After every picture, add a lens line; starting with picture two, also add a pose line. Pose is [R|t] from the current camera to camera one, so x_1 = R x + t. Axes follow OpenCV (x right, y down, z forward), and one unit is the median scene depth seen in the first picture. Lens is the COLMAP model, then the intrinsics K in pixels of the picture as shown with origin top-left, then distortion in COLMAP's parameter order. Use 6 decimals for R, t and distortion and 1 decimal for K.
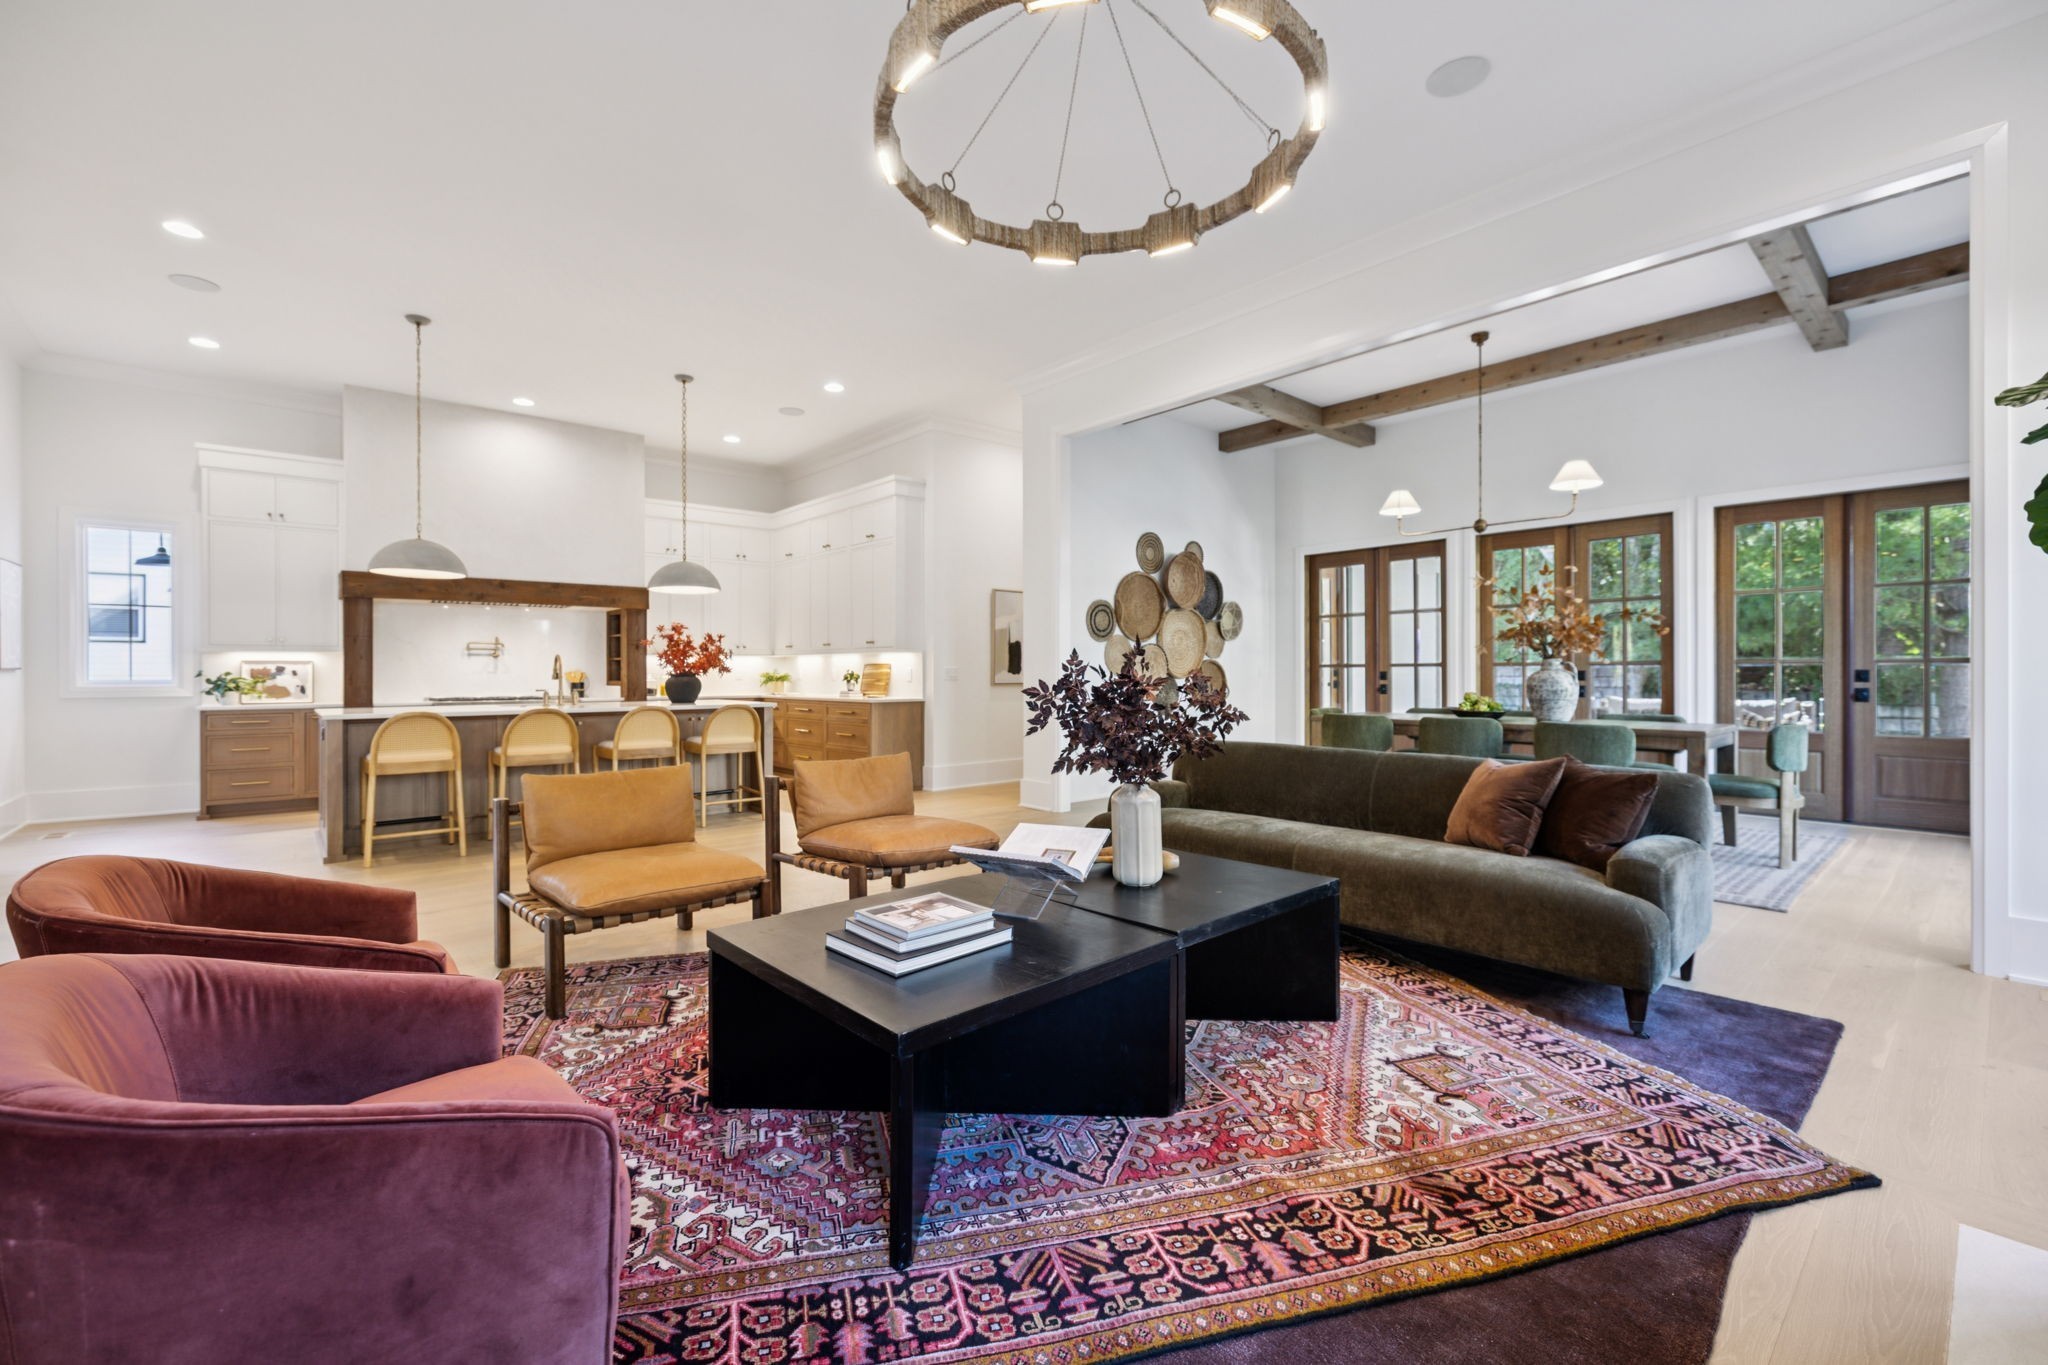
lens RADIAL K [[866.2, 0, 1012.8], [0, 866.2, 670.5], [0, 0, 1]] dist [0.001236, 0.000016]
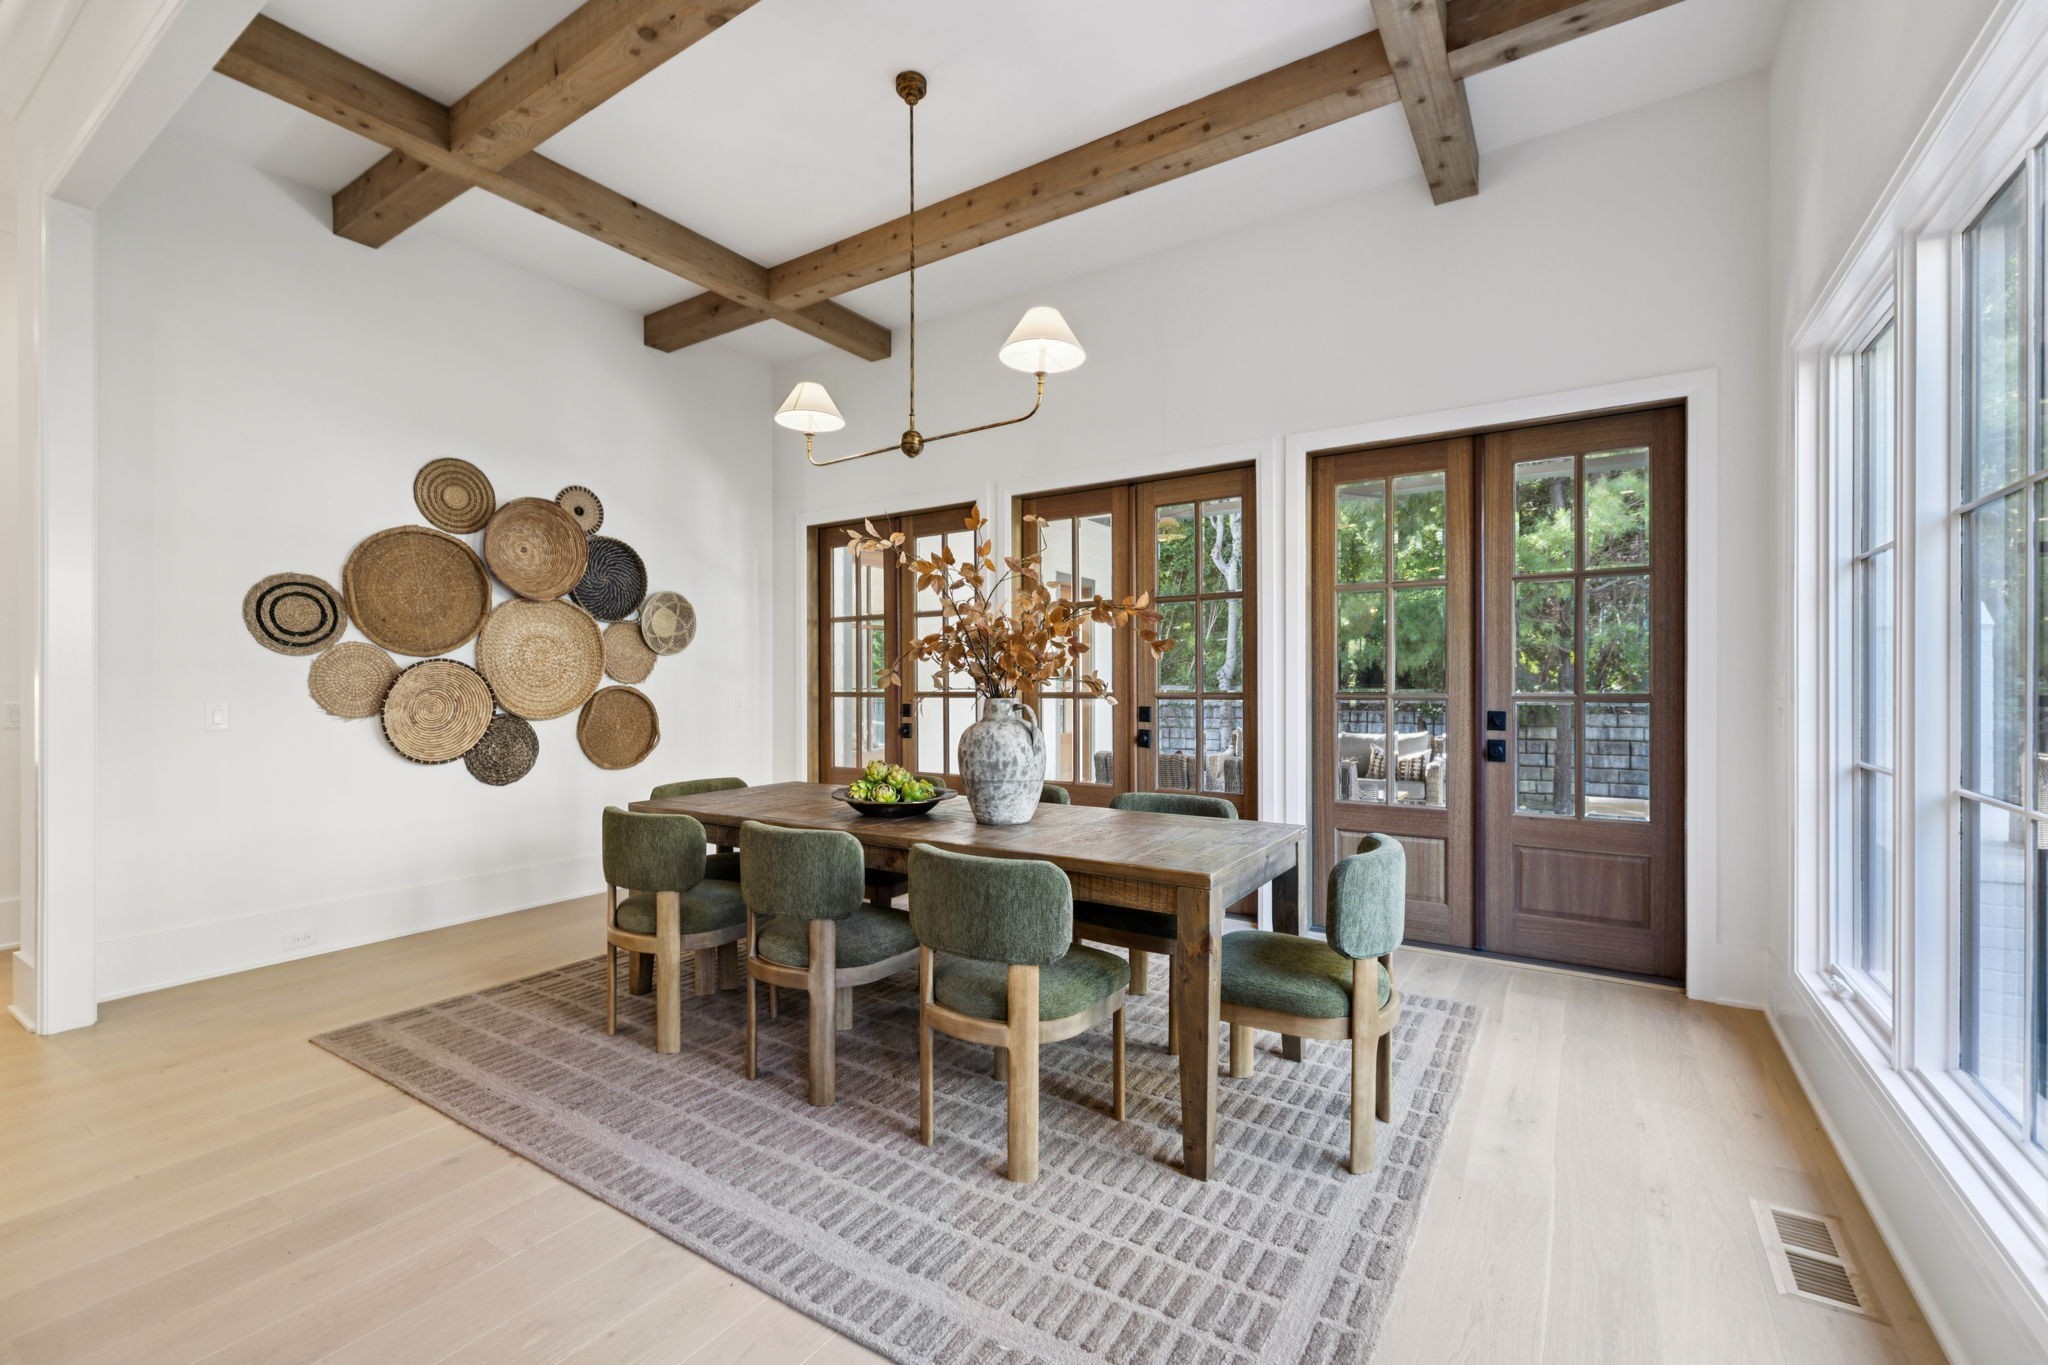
lens RADIAL K [[867.8, 0, 1024.0], [0, 867.8, 682.5], [0, 0, 1]] dist [-0.000745, -0.000108]
pose [[0.961663, 0.000193, 0.274235, 0.462709], [-0.000200, 1.000000, -0.000003, -0.020945], [-0.274235, -0.000052, 0.961663, 0.474136]]
